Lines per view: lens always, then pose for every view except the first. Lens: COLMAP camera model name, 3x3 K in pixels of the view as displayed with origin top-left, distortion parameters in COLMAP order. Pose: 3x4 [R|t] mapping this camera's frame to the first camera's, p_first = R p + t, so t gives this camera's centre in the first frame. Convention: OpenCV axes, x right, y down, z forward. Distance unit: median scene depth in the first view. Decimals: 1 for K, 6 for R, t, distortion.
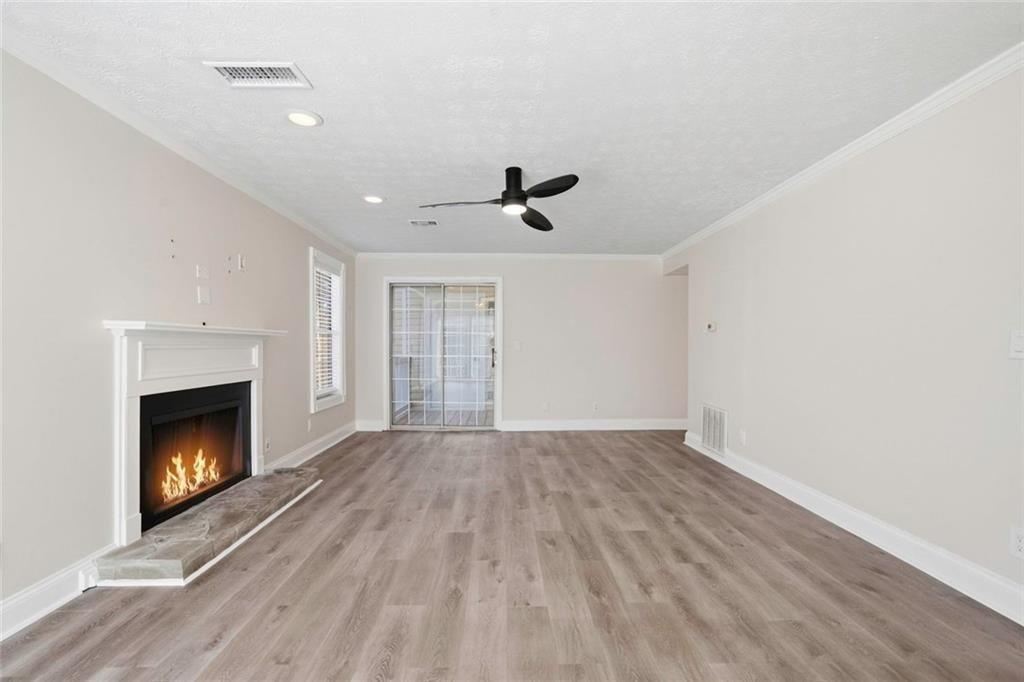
lens RADIAL K [[488.4, 0, 502.3], [0, 488.4, 345.8], [0, 0, 1]] dist [0.000350, 0.001323]
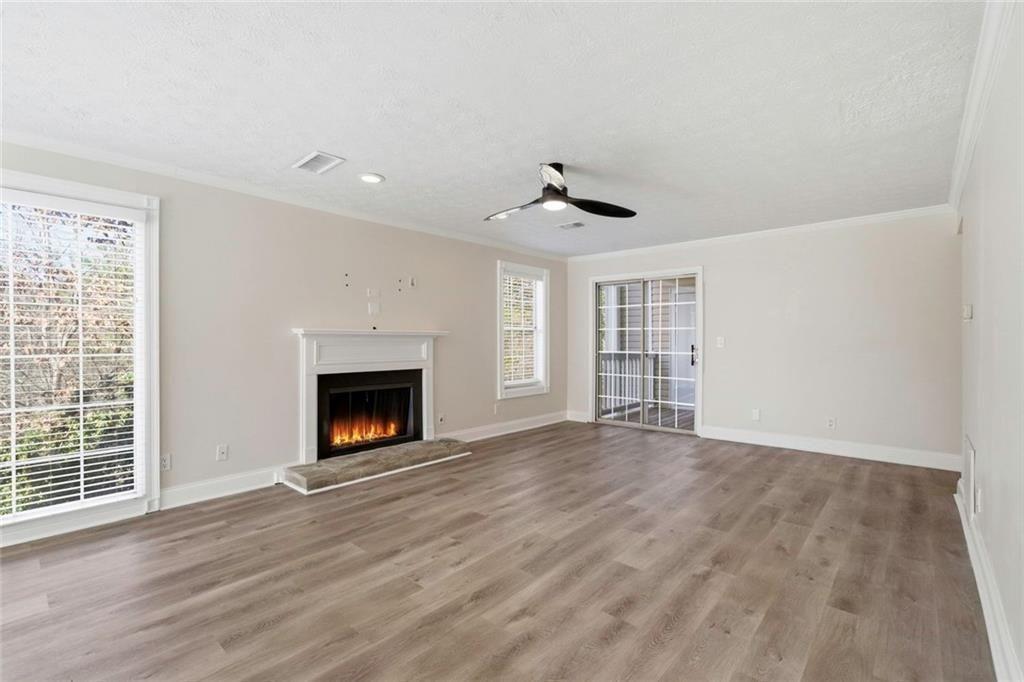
lens RADIAL K [[472.2, 0, 512.0], [0, 472.2, 339.1], [0, 0, 1]] dist [-0.046311, 0.052048]
pose [[0.717997, -0.006026, -0.696020, 0.676616], [0.002979, 0.999980, -0.005584, -0.003324], [0.696040, 0.001935, 0.718000, 0.285446]]
